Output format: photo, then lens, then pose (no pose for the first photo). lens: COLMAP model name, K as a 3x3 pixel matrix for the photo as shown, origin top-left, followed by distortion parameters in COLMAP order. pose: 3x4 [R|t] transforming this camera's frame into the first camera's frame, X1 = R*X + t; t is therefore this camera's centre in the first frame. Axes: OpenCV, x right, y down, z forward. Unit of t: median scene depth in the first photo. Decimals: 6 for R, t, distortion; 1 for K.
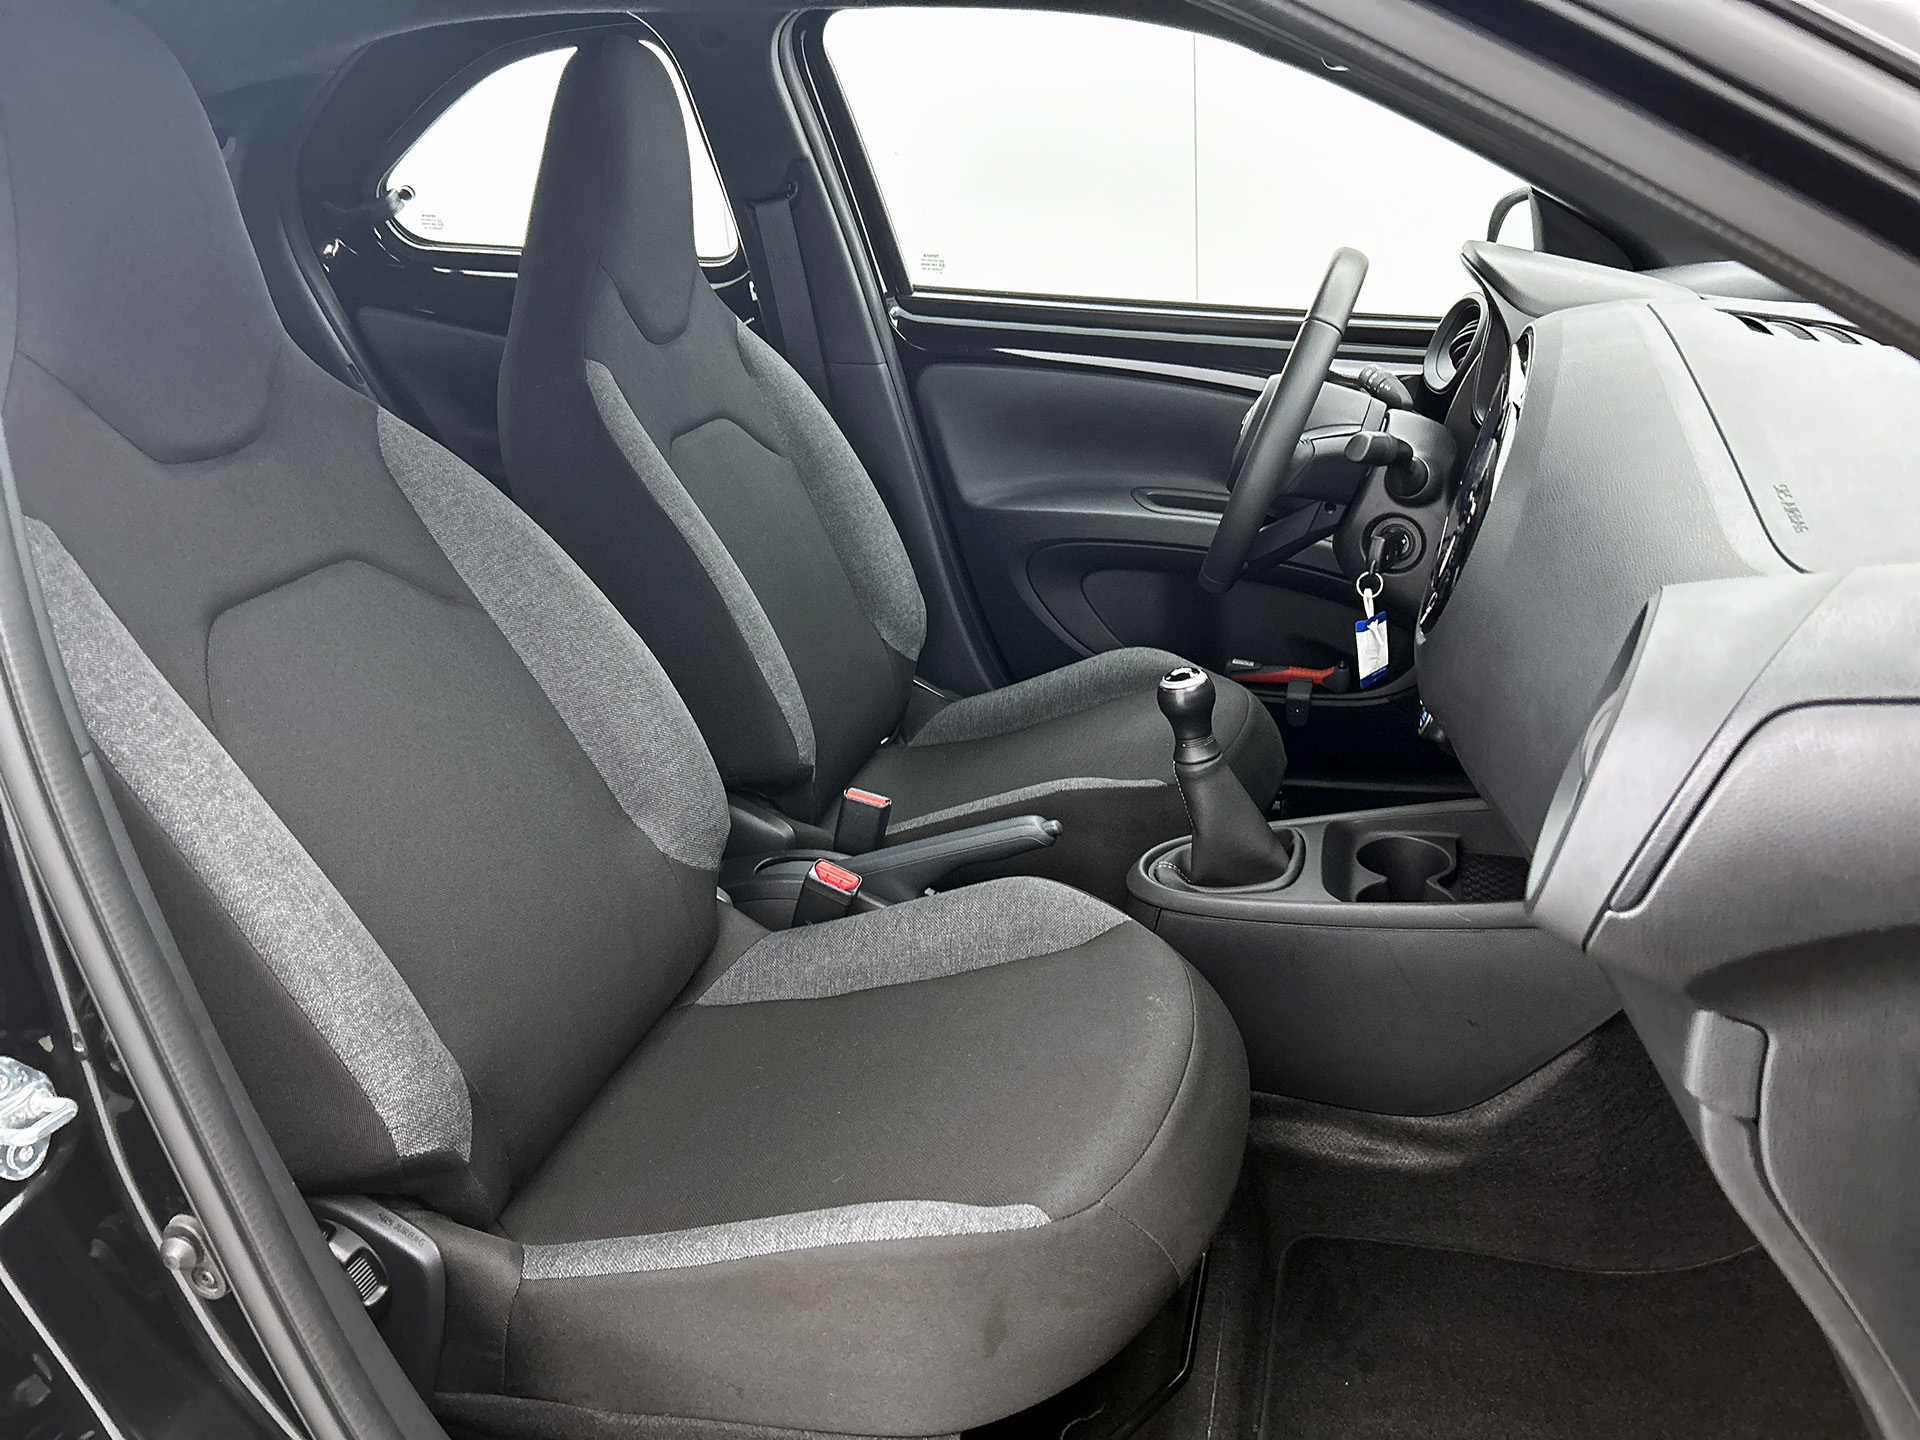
lens RADIAL K [[1438.5, 0, 978.2], [0, 1438.5, 719.9], [0, 0, 1]] dist [0.026927, -0.036434]
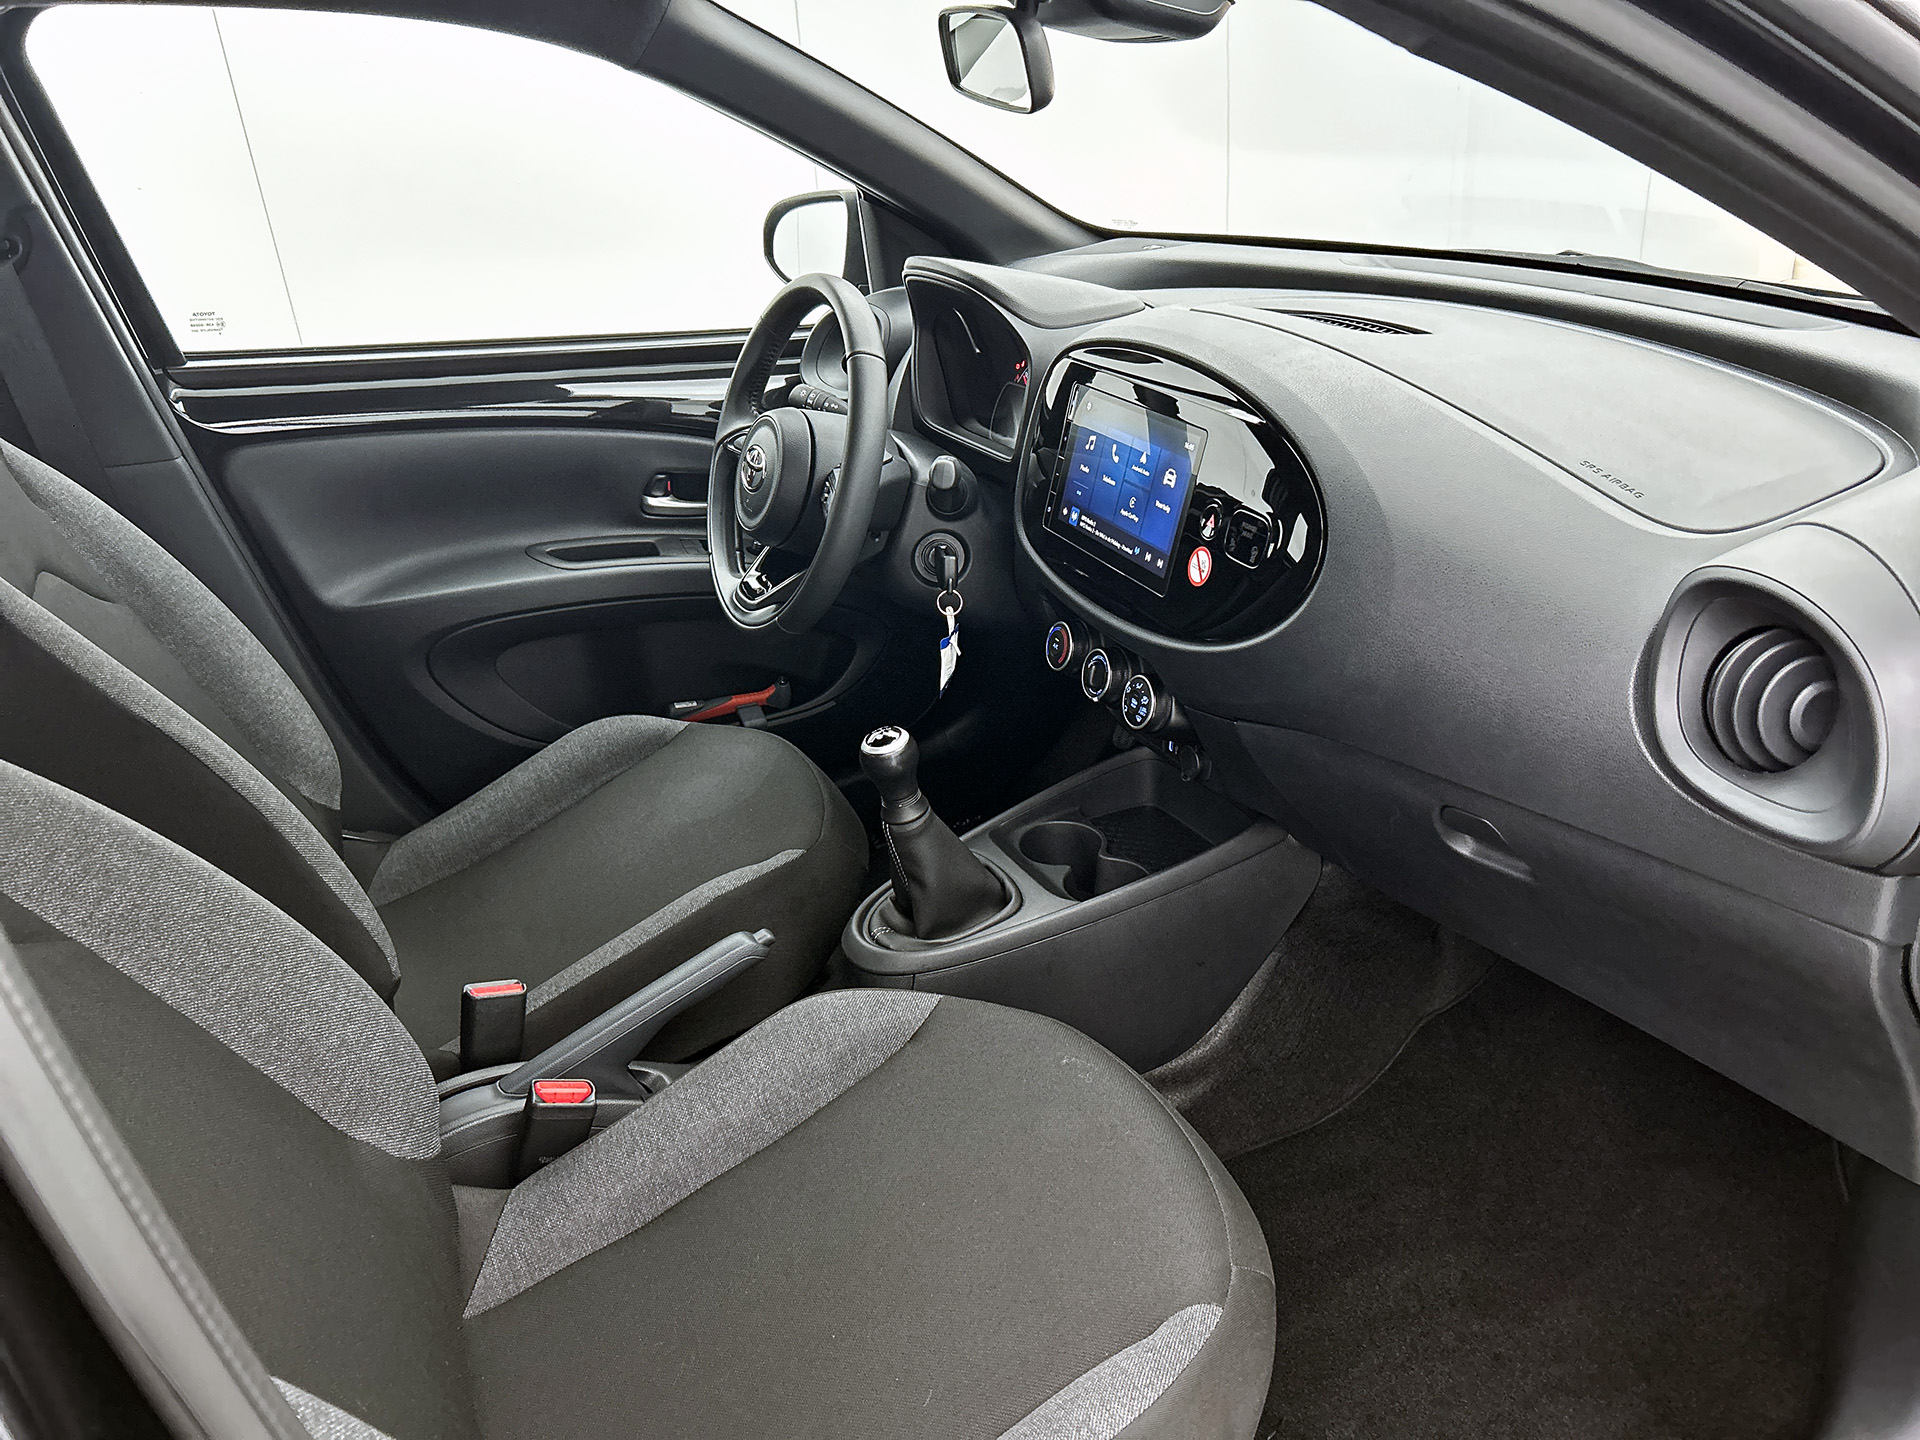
lens RADIAL K [[1438.5, 0, 974.4], [0, 1438.5, 726.1], [0, 0, 1]] dist [0.026927, -0.036434]
pose [[0.749925, -0.275045, 0.601633, -0.306007], [0.260502, 0.958766, 0.113602, -0.103896], [-0.608071, 0.071534, 0.790653, 0.164376]]
